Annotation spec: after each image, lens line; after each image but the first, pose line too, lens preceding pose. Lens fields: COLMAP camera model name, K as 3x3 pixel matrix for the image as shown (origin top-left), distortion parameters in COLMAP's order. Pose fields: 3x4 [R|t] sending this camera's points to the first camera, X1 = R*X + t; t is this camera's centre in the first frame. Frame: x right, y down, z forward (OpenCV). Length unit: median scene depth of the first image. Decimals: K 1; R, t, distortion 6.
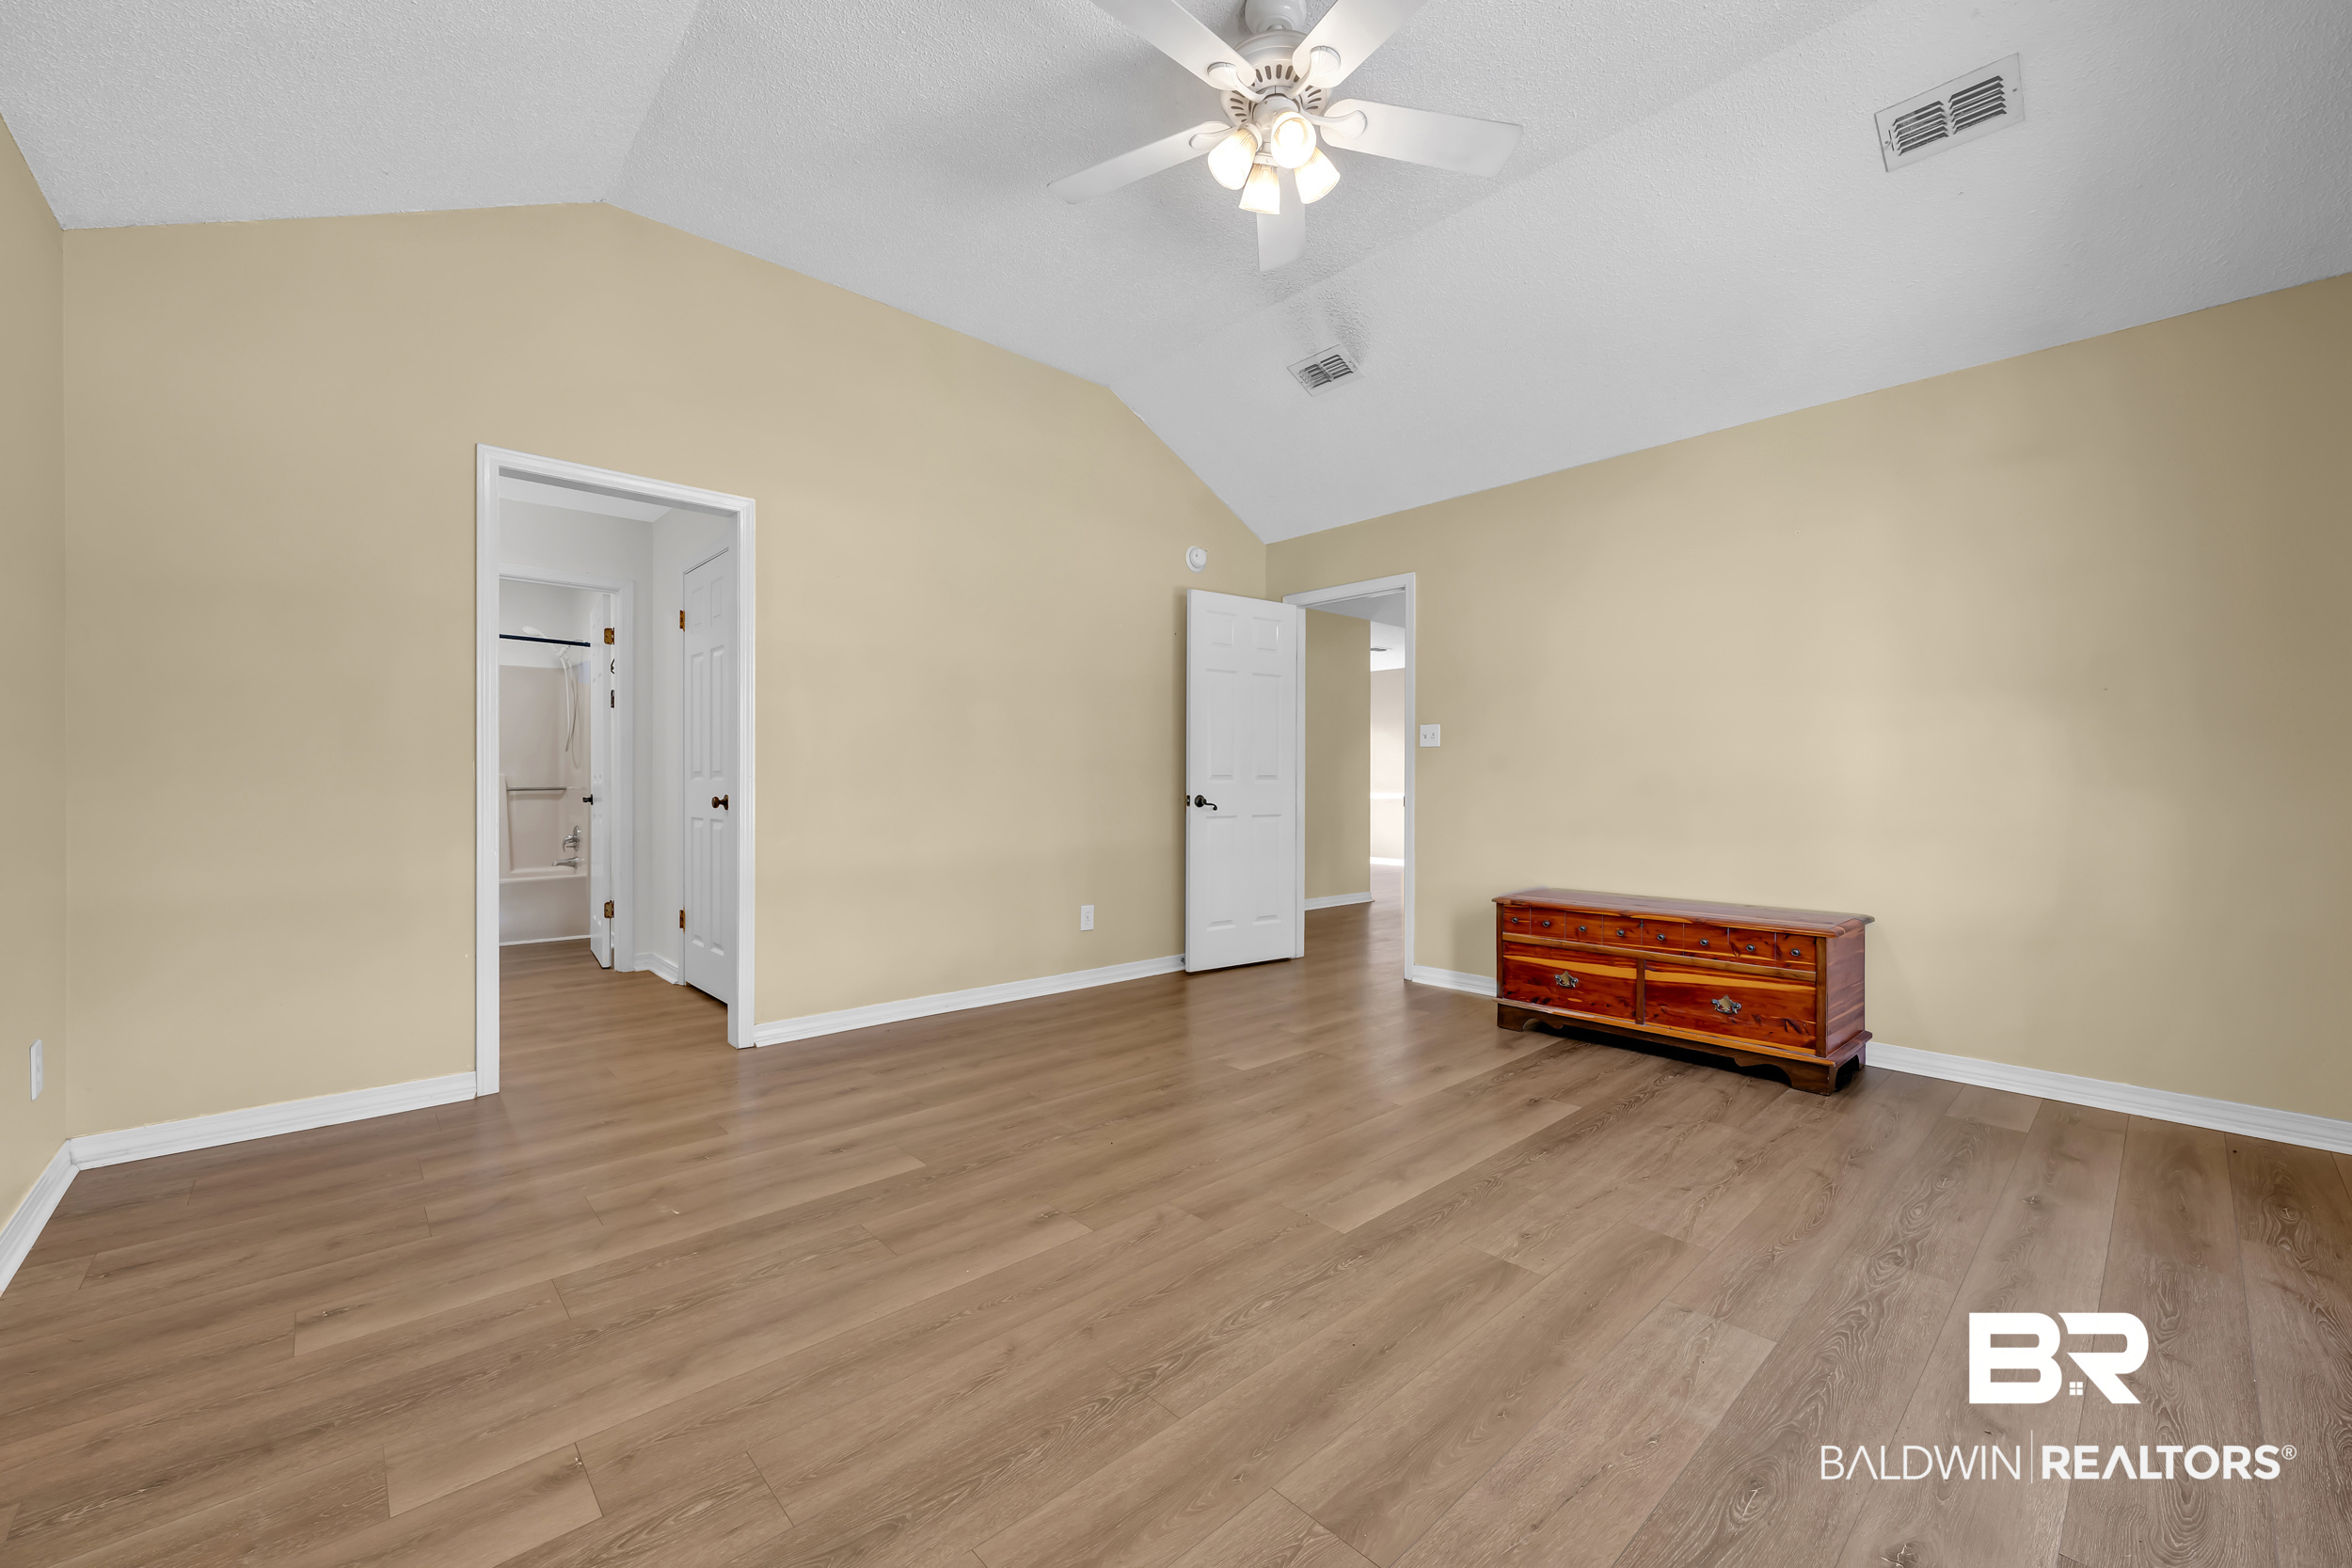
lens RADIAL K [[935.2, 0, 1171.7], [0, 935.2, 771.6], [0, 0, 1]] dist [-0.015733, -0.000518]
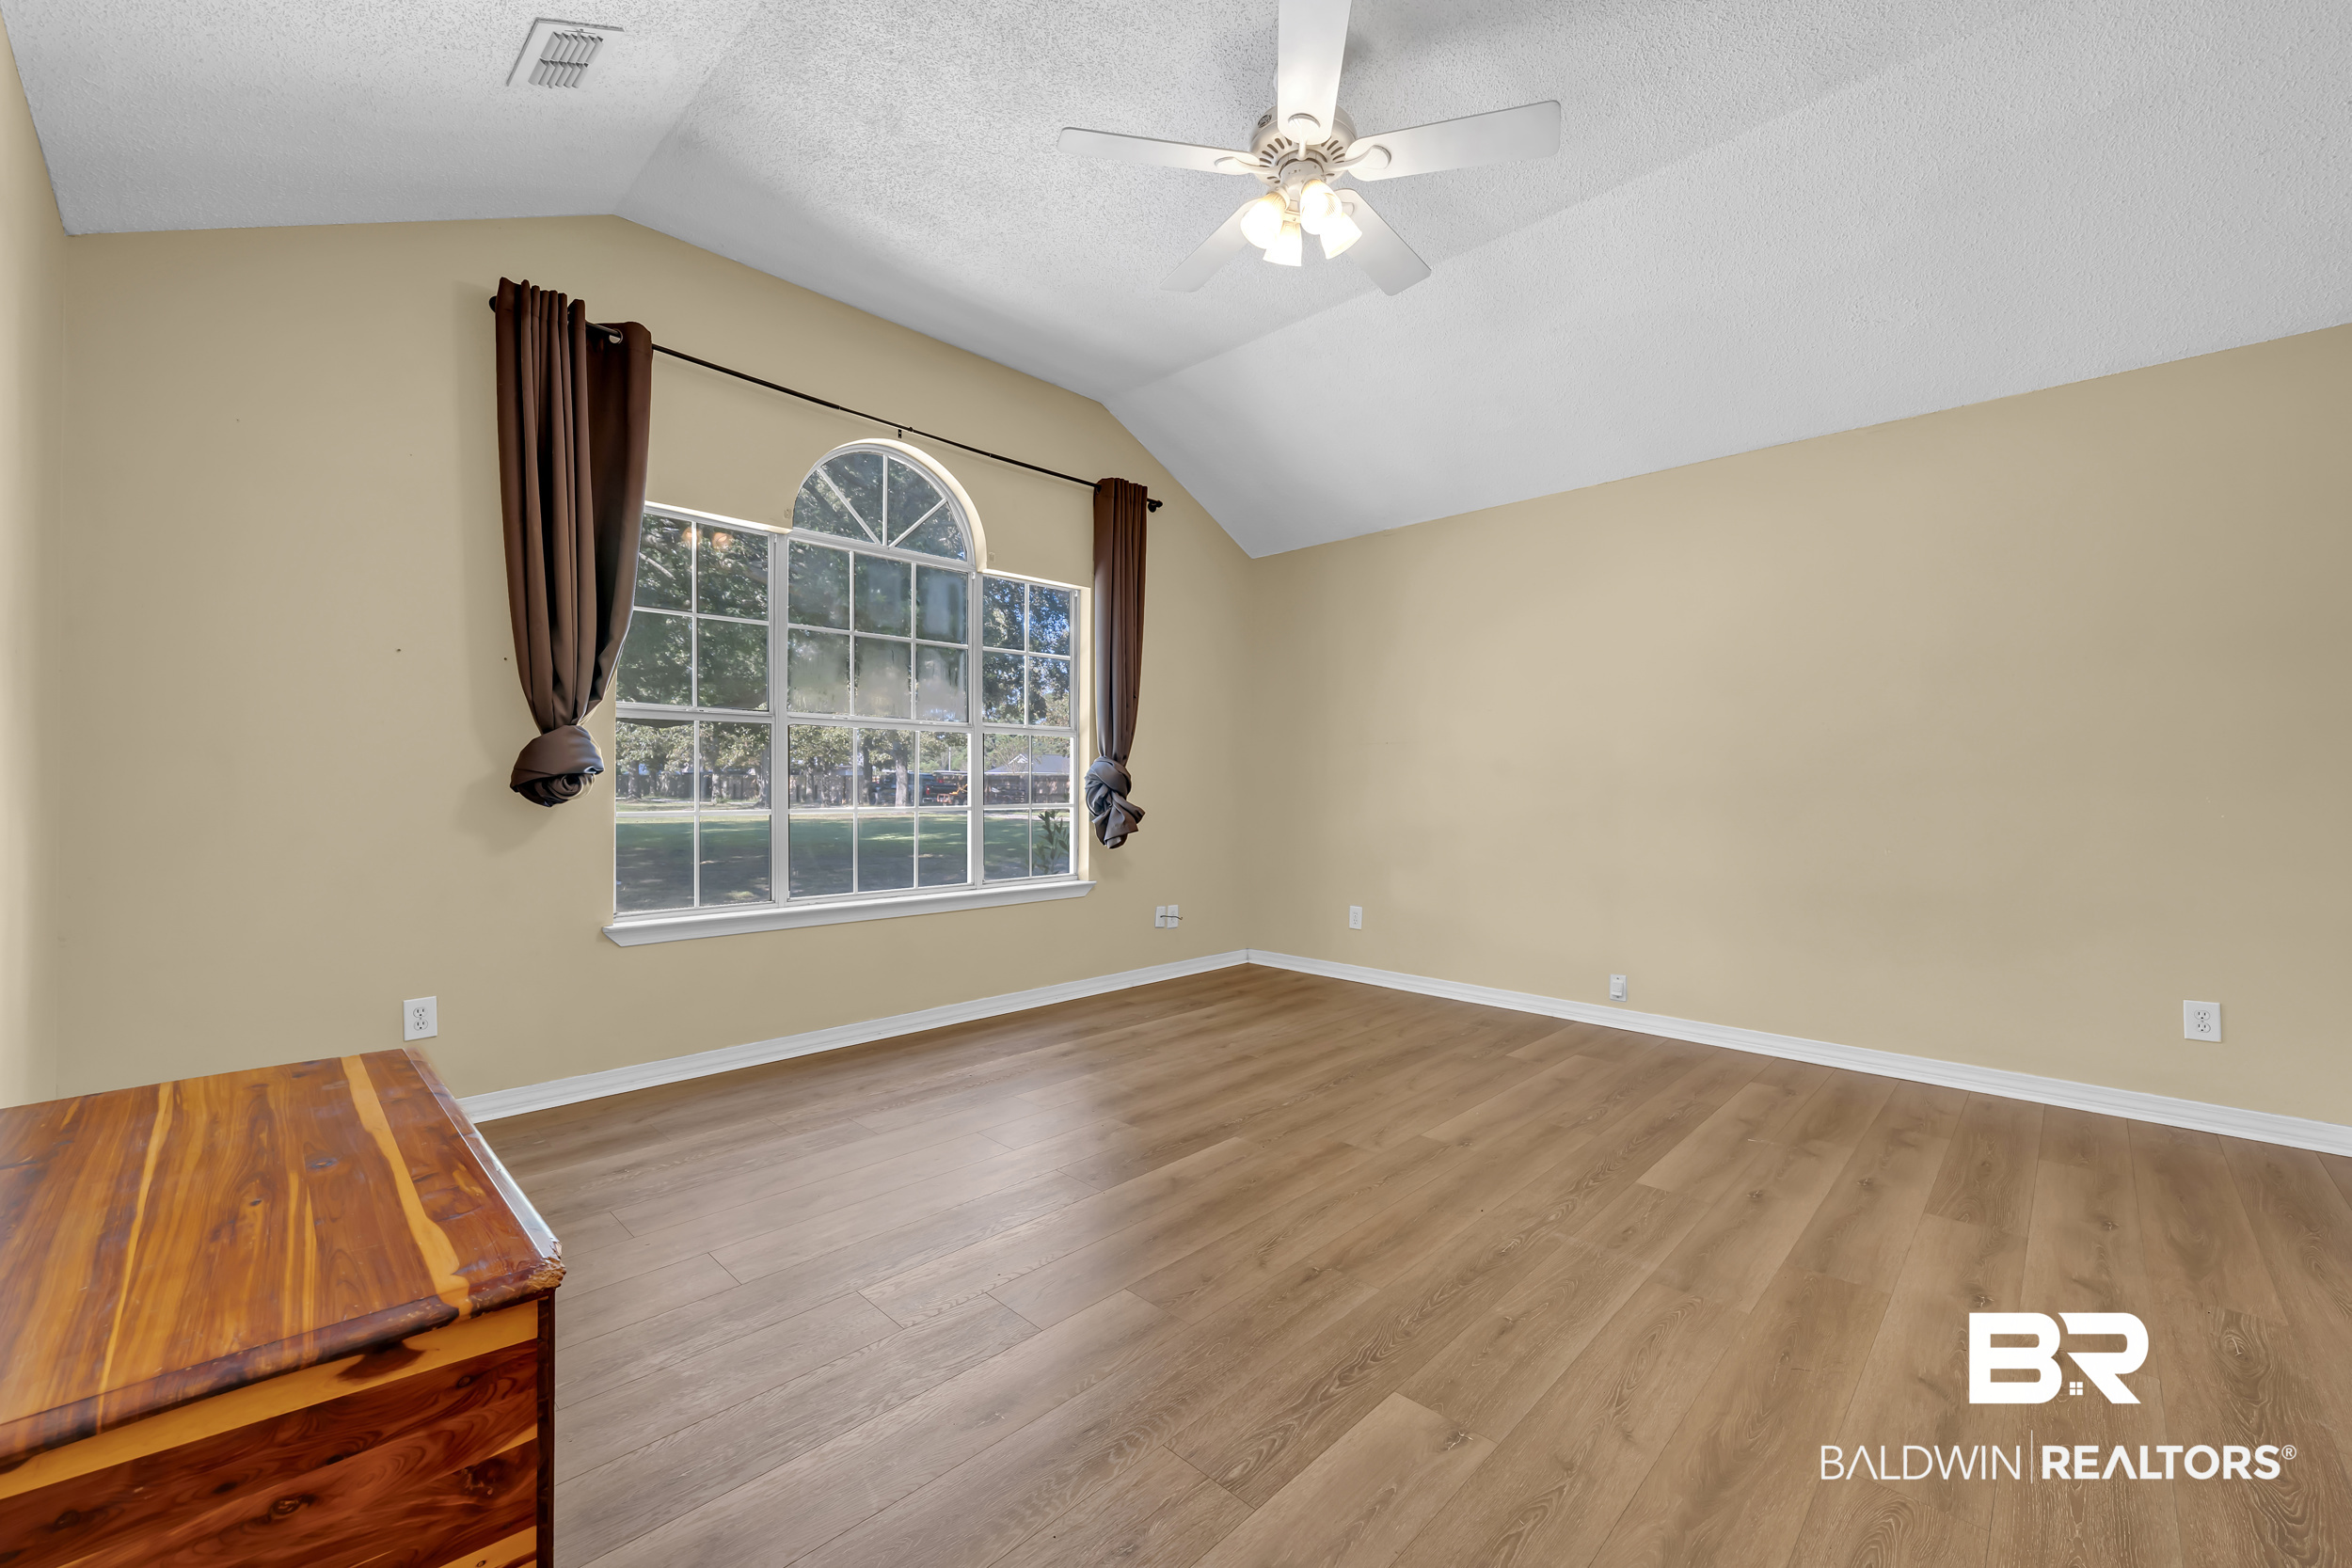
lens RADIAL K [[935.2, 0, 1173.4], [0, 935.2, 788.2], [0, 0, 1]] dist [-0.015733, -0.000518]
pose [[-0.998380, -0.005061, -0.056681, 0.341496], [-0.004486, 0.999937, -0.010279, 0.006201], [0.056729, -0.010008, -0.998339, 2.263856]]
